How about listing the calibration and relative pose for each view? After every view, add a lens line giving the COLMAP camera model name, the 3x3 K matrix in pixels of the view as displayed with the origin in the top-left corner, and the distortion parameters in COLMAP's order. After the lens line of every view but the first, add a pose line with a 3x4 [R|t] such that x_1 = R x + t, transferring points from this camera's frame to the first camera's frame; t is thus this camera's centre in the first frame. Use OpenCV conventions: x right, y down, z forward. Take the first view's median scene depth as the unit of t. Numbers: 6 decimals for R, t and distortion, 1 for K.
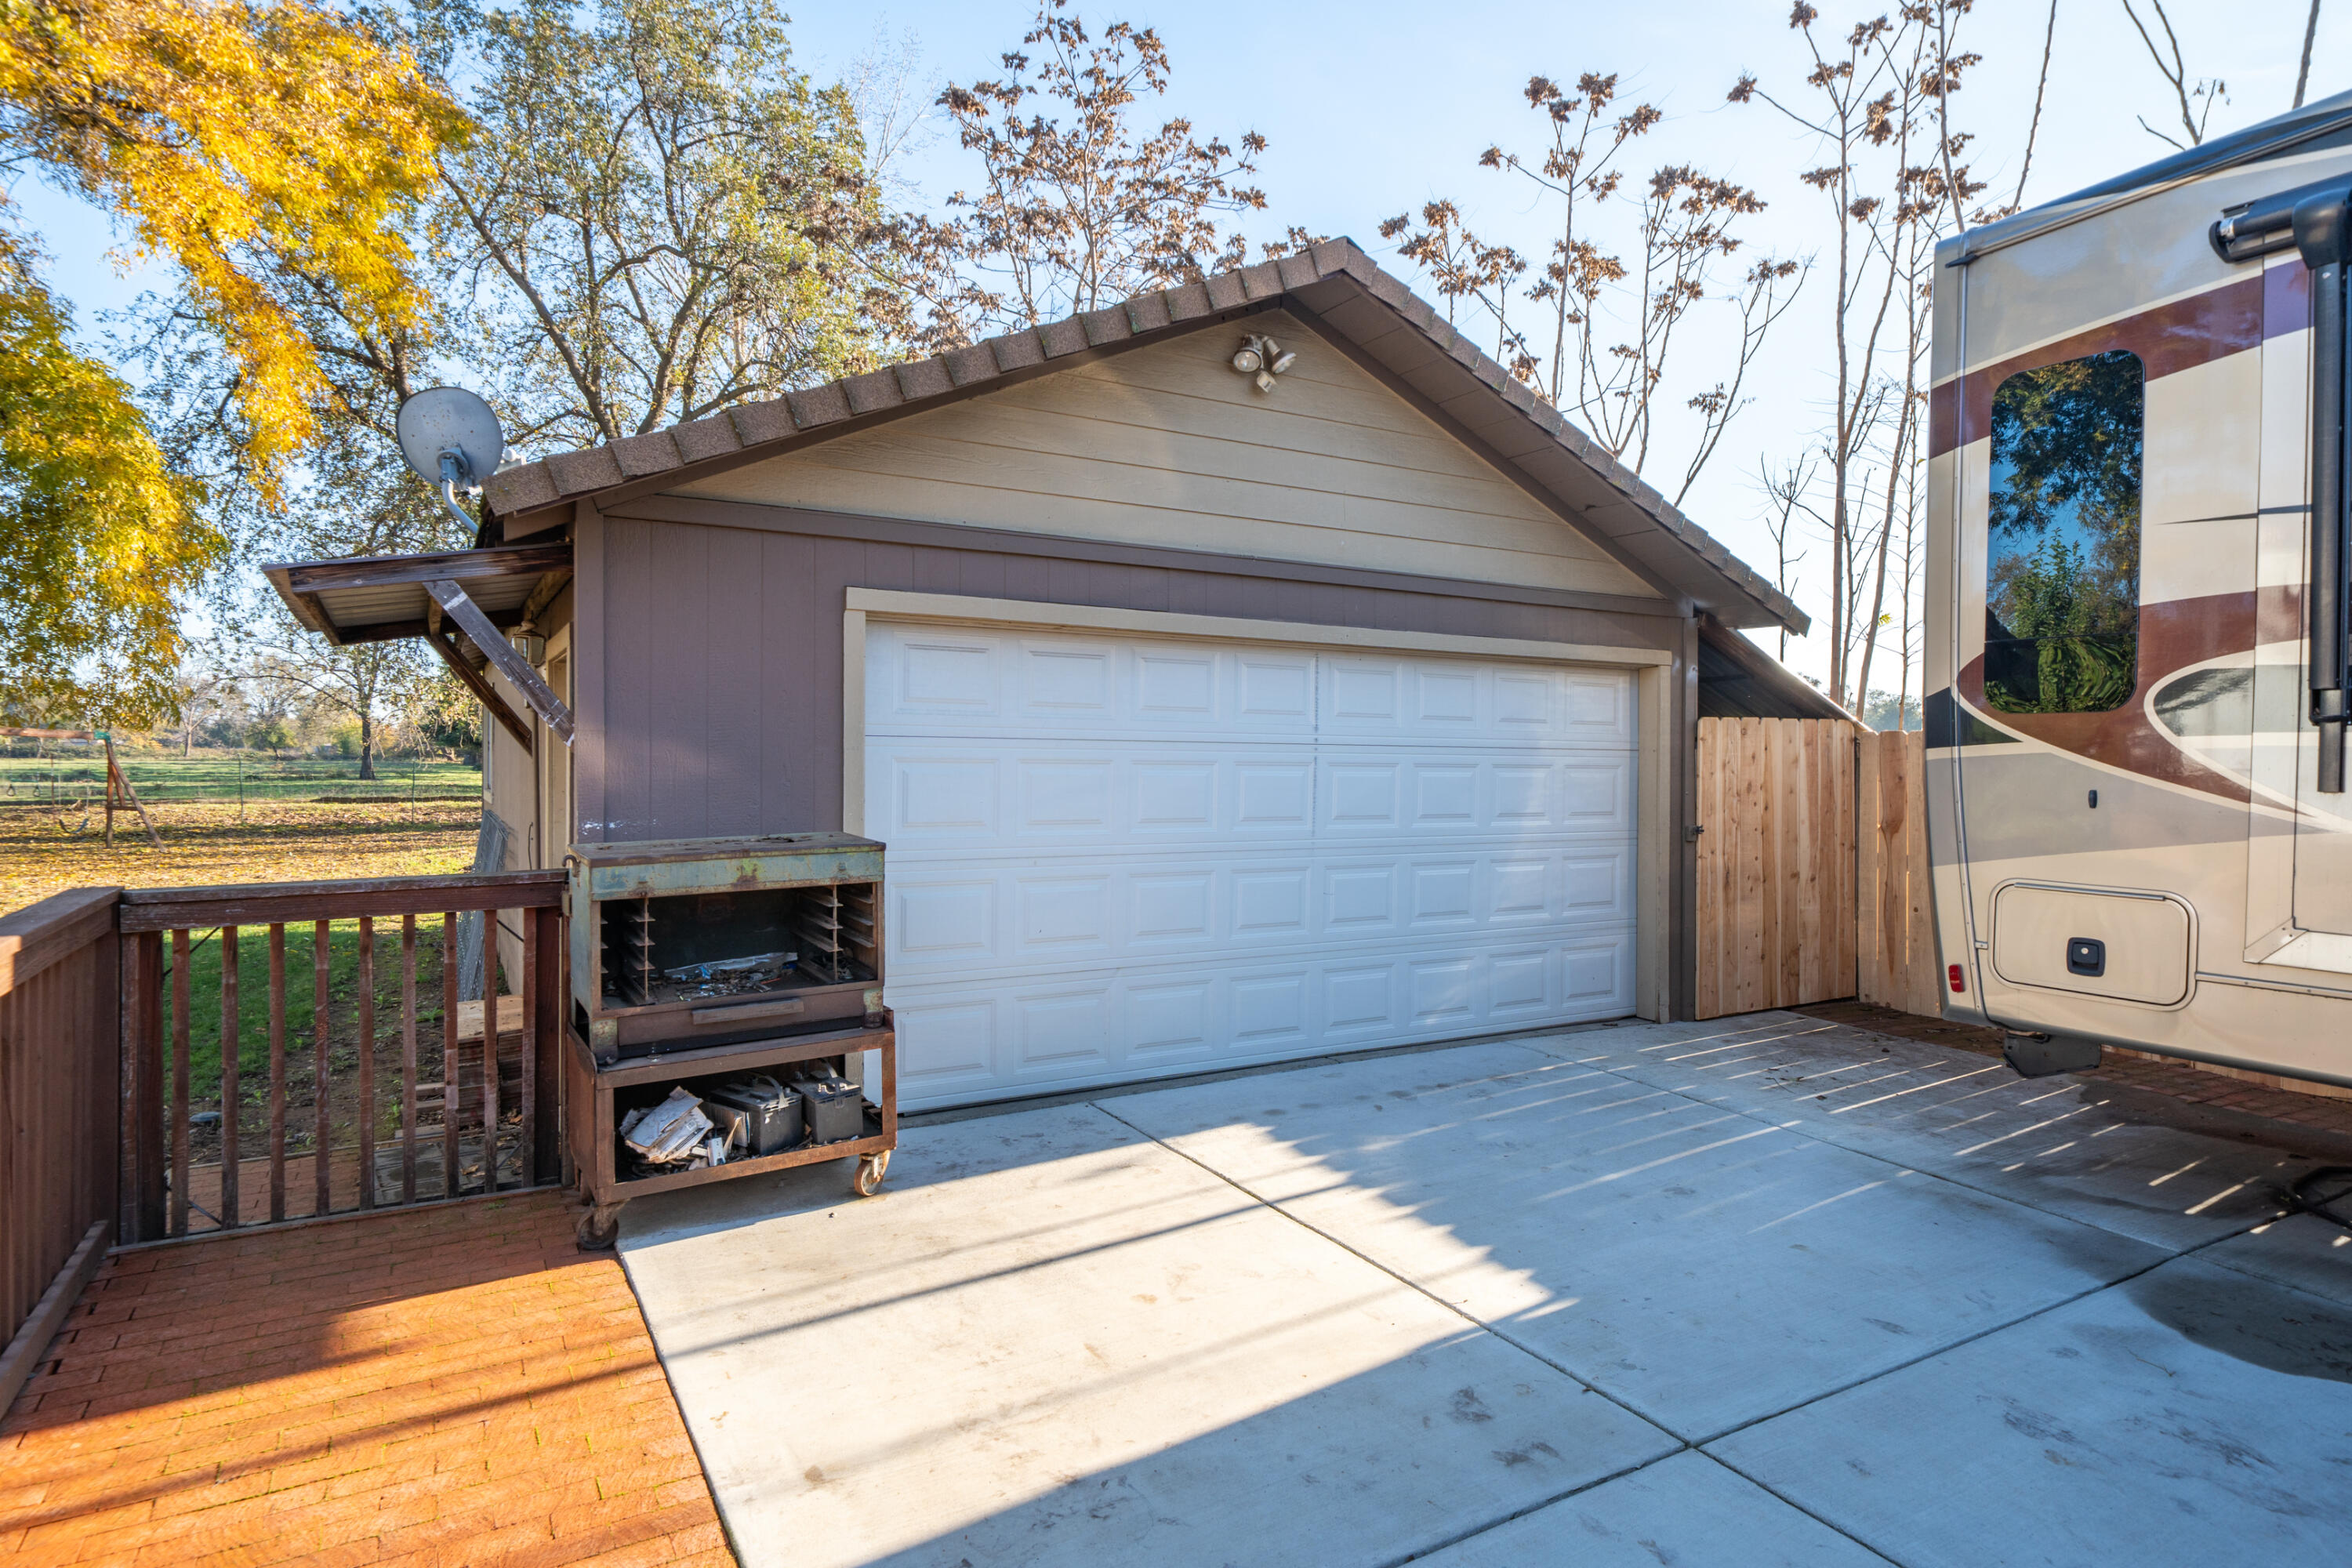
lens RADIAL K [[1258.0, 0, 1176.0], [0, 1258.0, 784.0], [0, 0, 1]] dist [0.004547, 0.001401]
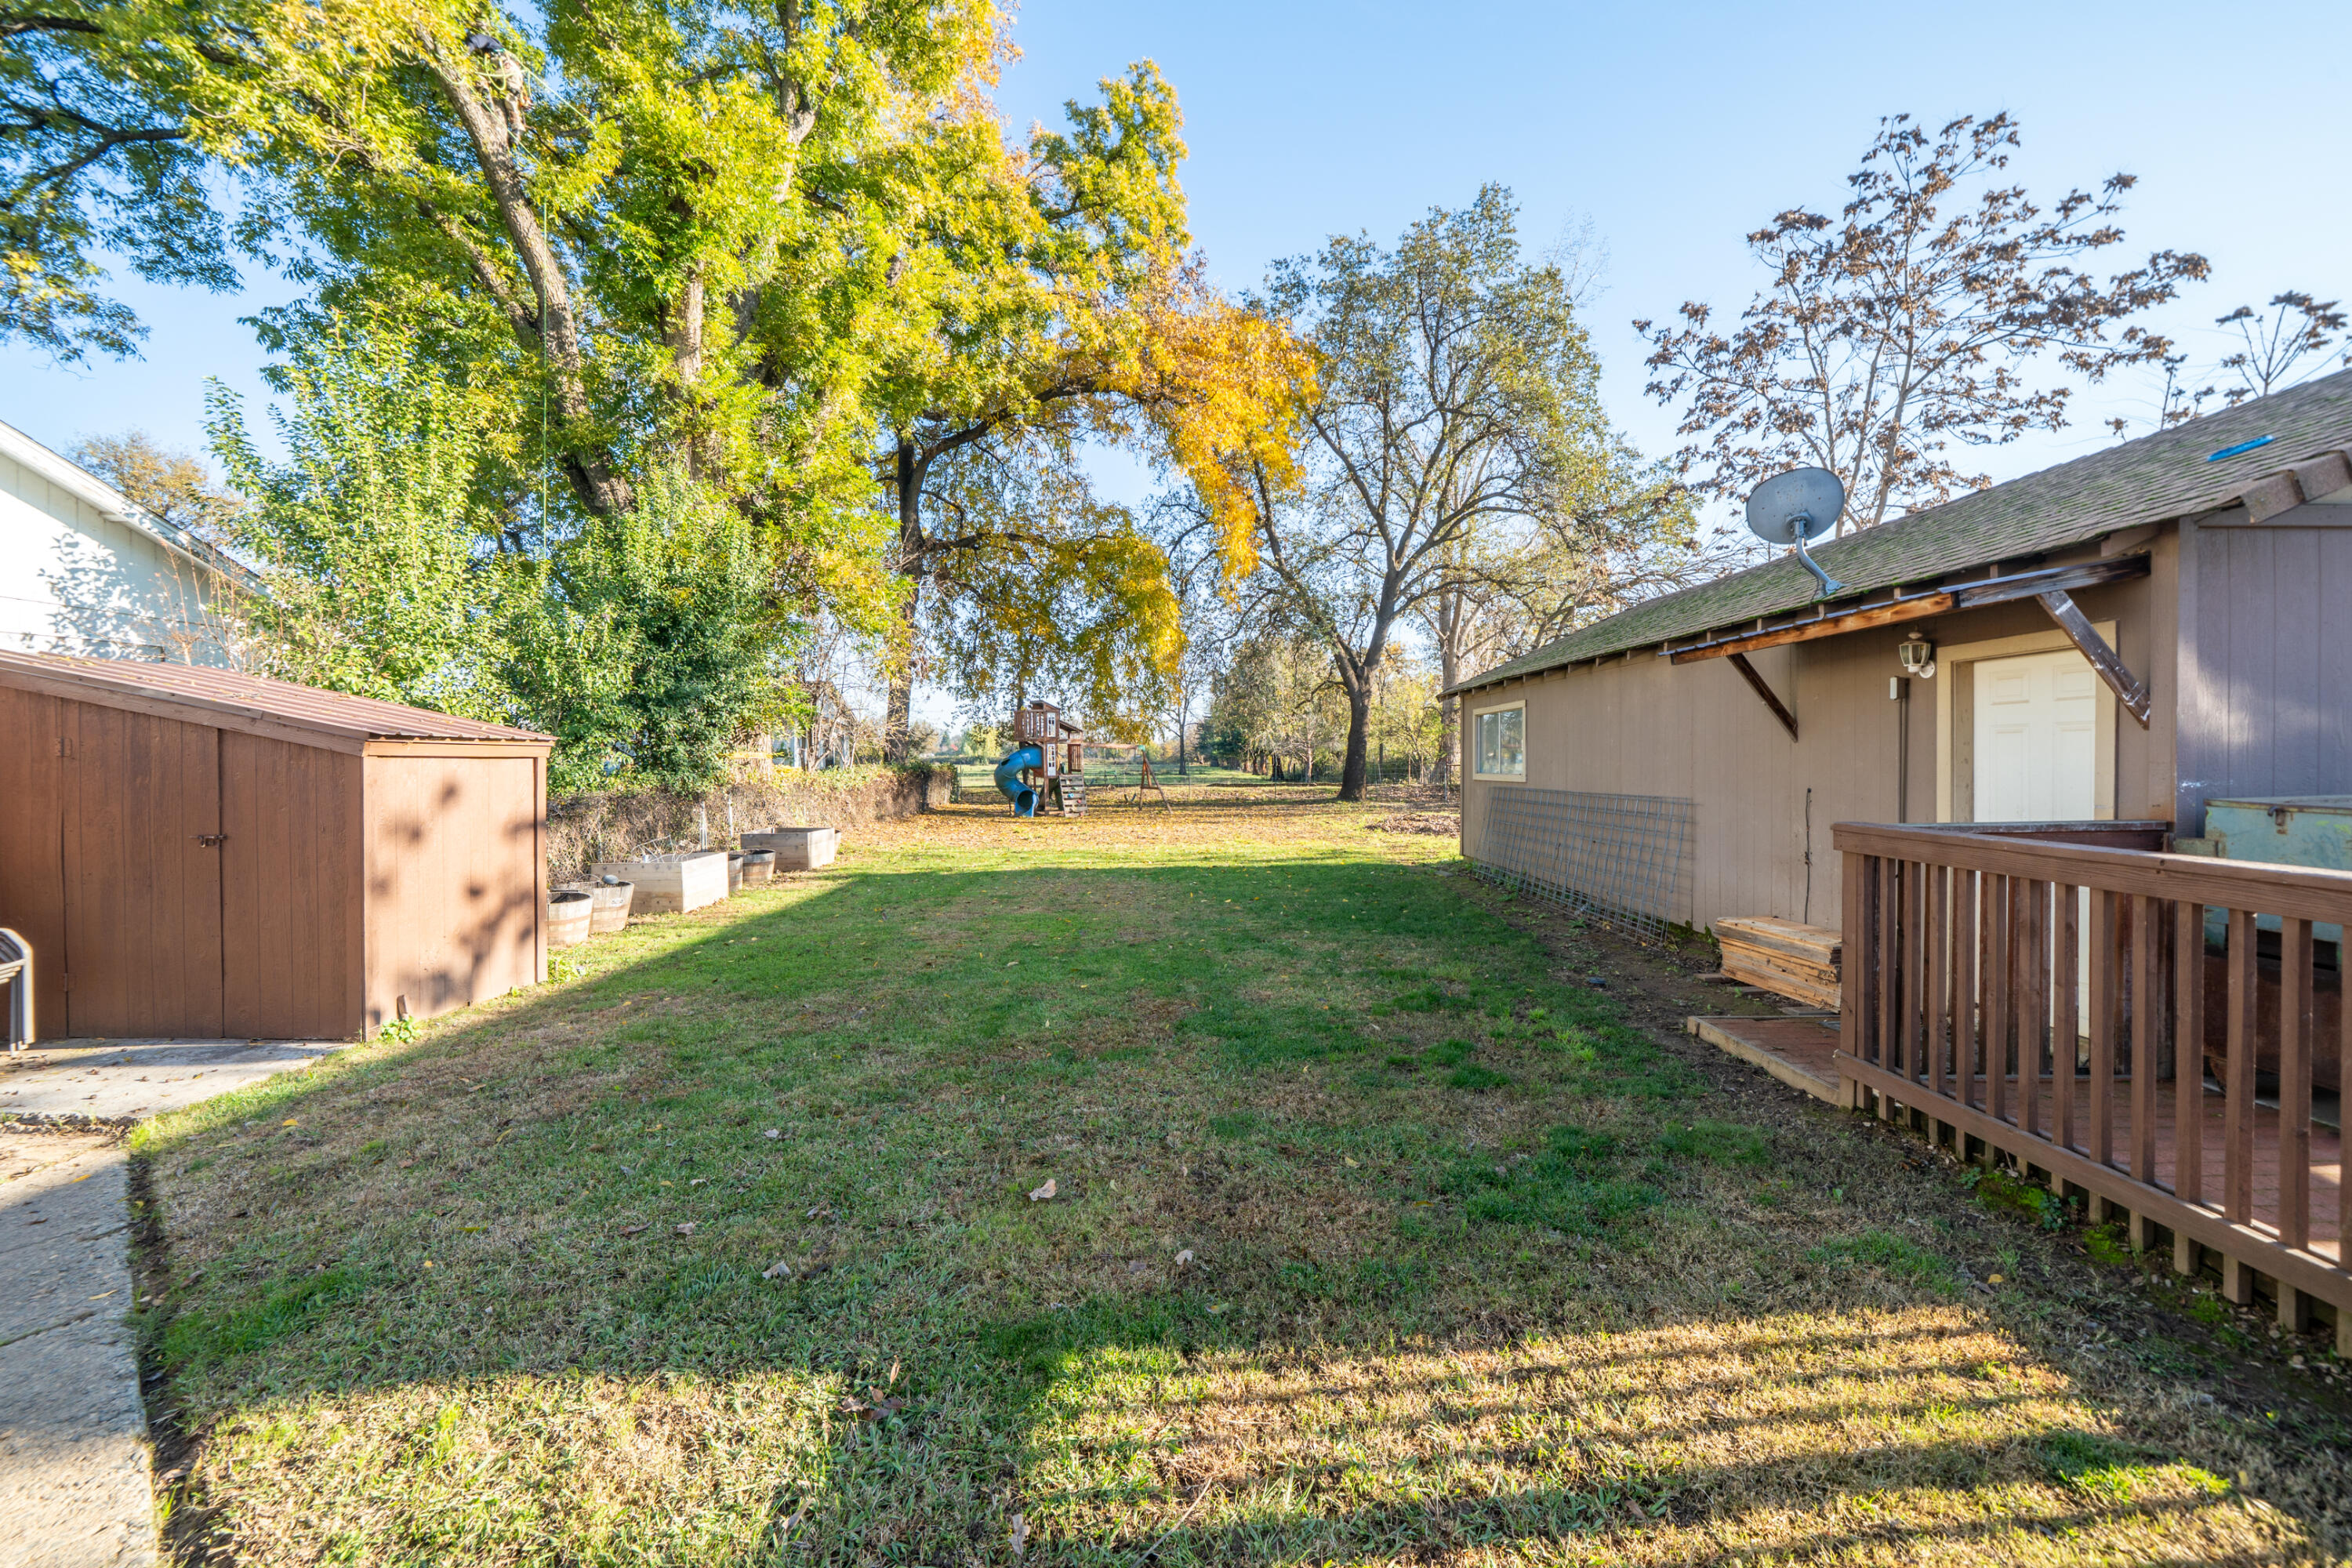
lens RADIAL K [[893.4, 0, 1169.0], [0, 893.4, 774.0], [0, 0, 1]] dist [-0.000176, -0.000068]
pose [[0.862133, 0.004926, -0.506658, -0.241310], [-0.010124, 0.999921, -0.007506, 0.010888], [0.506581, 0.011601, 0.862115, -0.065057]]
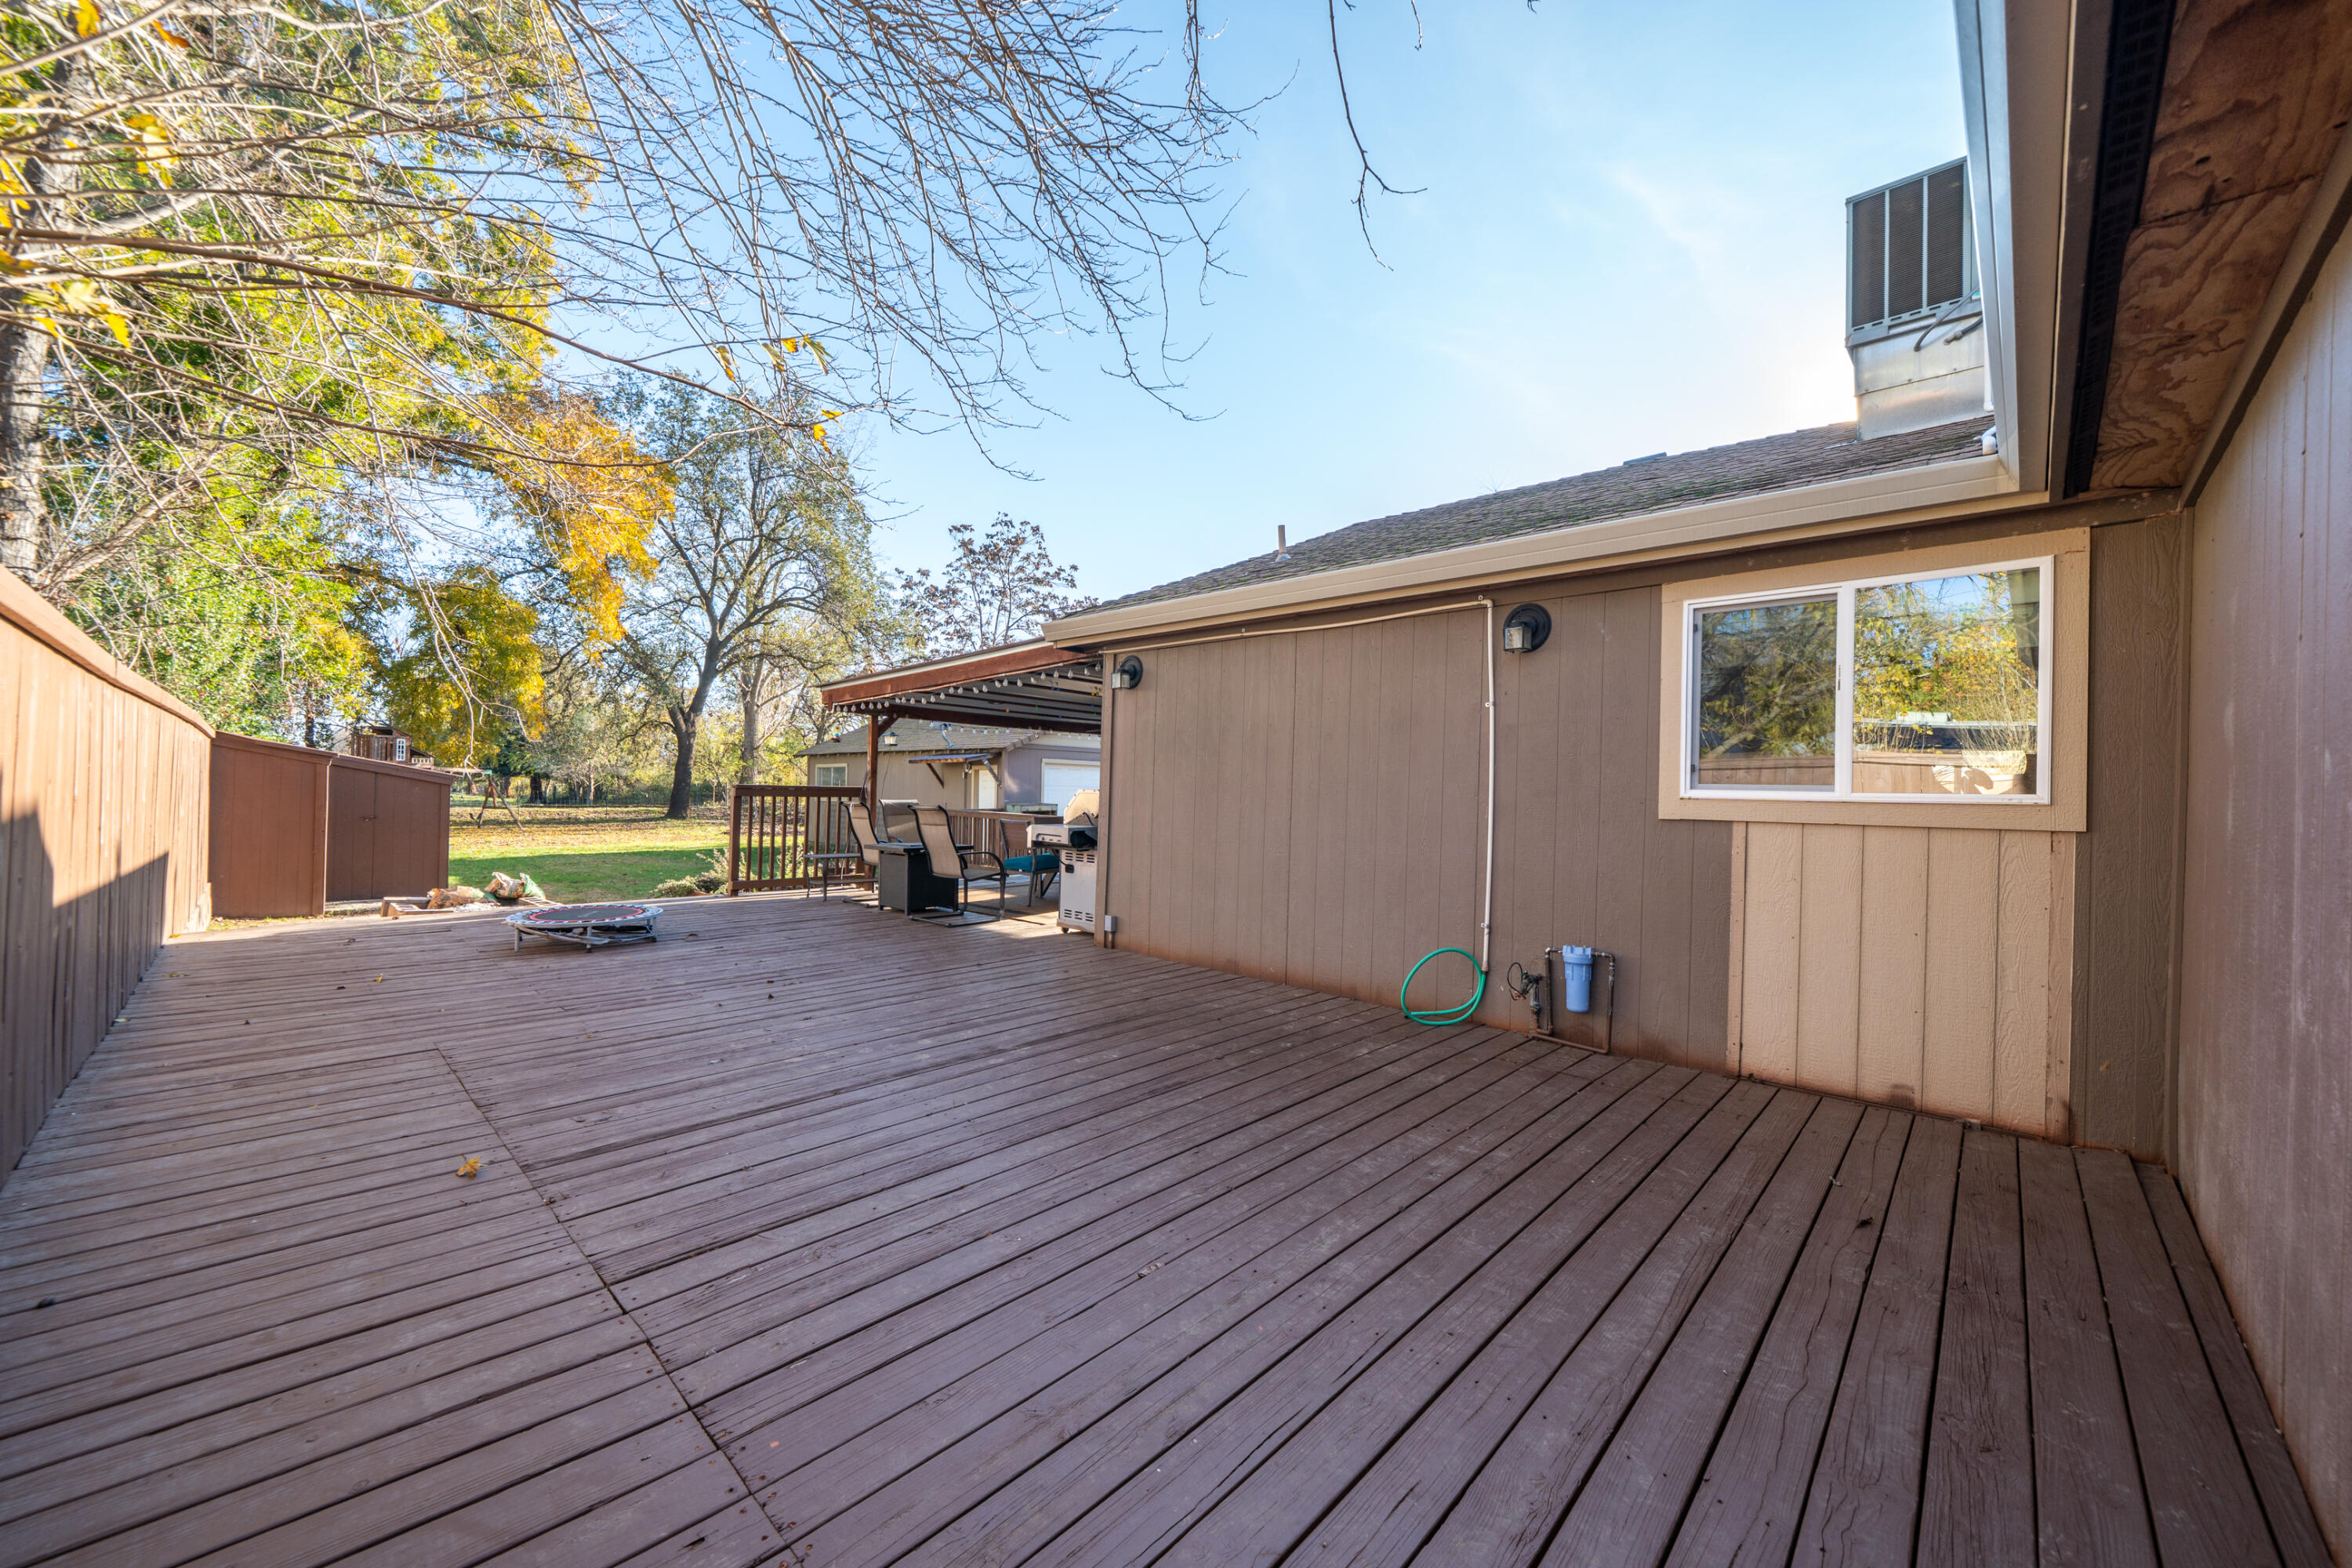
lens RADIAL K [[905.7, 0, 1158.2], [0, 905.7, 793.1], [0, 0, 1]] dist [-0.000494, -0.000036]
pose [[0.969172, 0.021160, 0.245473, -0.224068], [-0.014777, 0.999504, -0.027815, 0.029637], [-0.245940, 0.023330, 0.969004, -0.901126]]
